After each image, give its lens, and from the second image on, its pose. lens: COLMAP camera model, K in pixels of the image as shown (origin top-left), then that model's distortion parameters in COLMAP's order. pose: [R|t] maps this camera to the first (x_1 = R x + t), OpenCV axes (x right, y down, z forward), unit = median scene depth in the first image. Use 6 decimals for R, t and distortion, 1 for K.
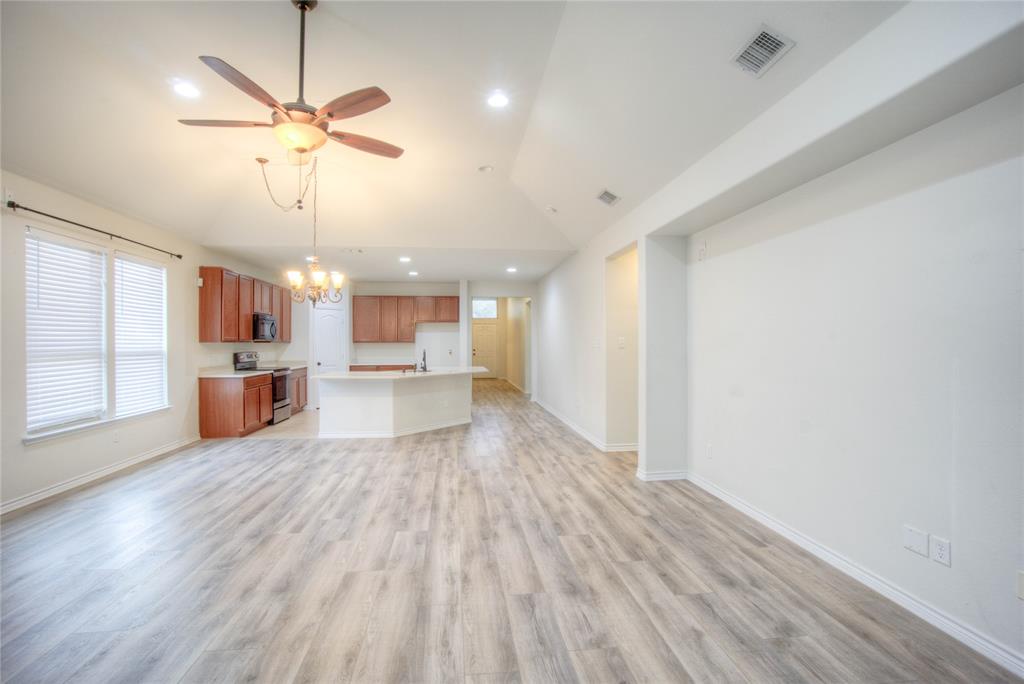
lens RADIAL K [[450.7, 0, 496.4], [0, 450.7, 340.6], [0, 0, 1]] dist [-0.054489, 0.020351]
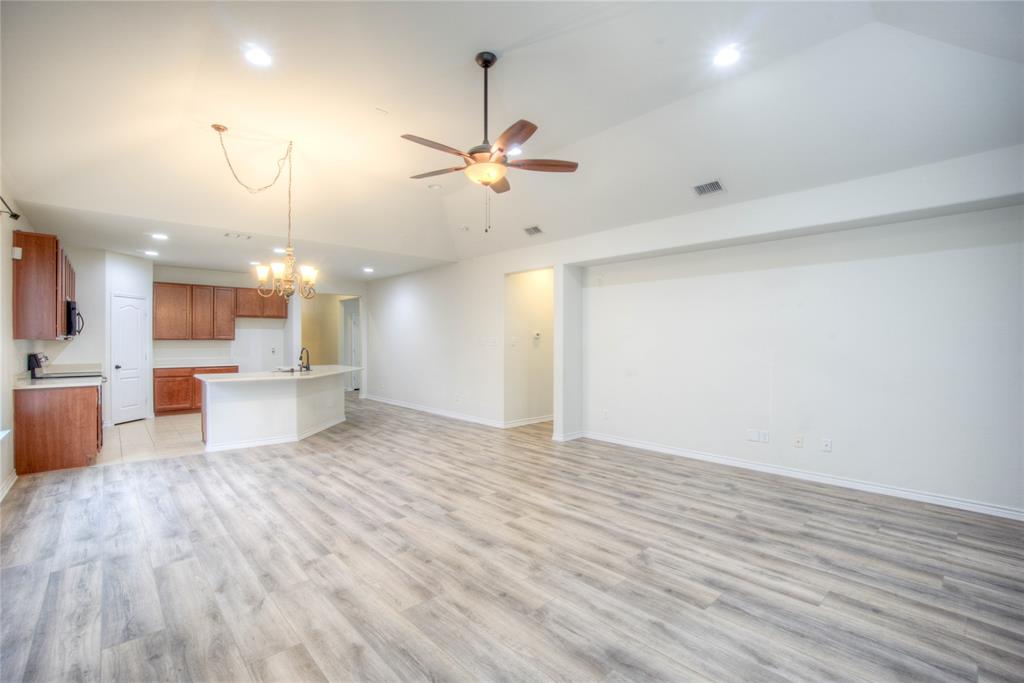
lens RADIAL K [[450.7, 0, 496.4], [0, 450.7, 340.1], [0, 0, 1]] dist [-0.054489, 0.020351]
pose [[0.809003, 0.004741, 0.587786, -0.679259], [-0.006673, 0.999977, 0.001120, -0.000418], [-0.587767, -0.004829, 0.809016, -0.007742]]
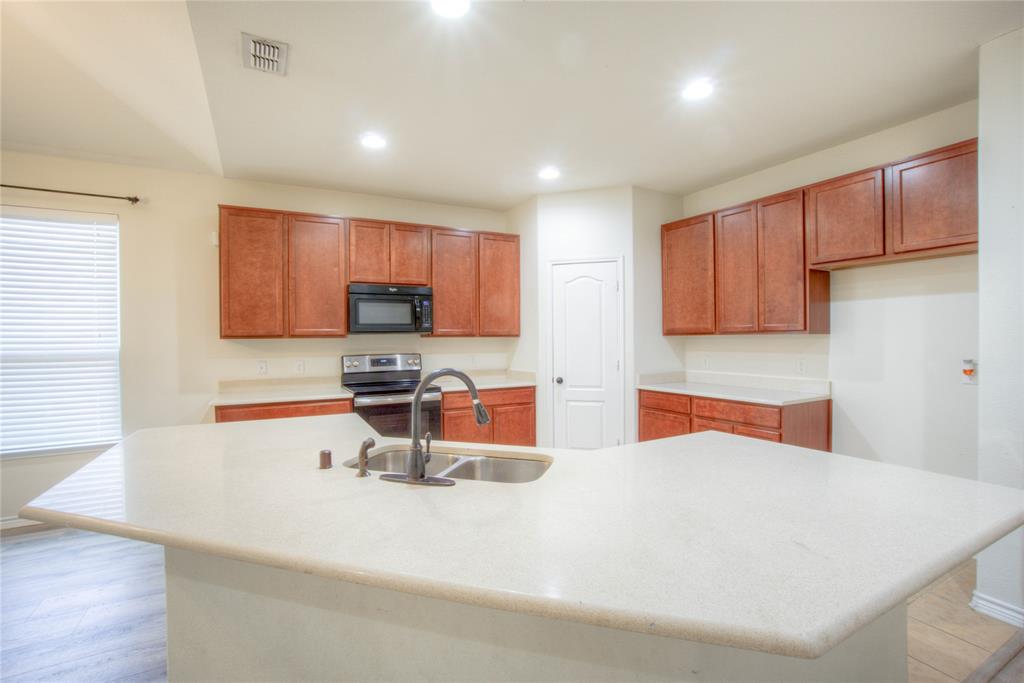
lens RADIAL K [[471.9, 0, 512.0], [0, 471.9, 341.5], [0, 0, 1]] dist [-0.043957, -0.000028]
pose [[0.385215, 0.005748, -0.922809, 0.095189], [0.013278, 0.999843, 0.011771, 0.008190], [0.922731, -0.016788, 0.385078, 1.661122]]
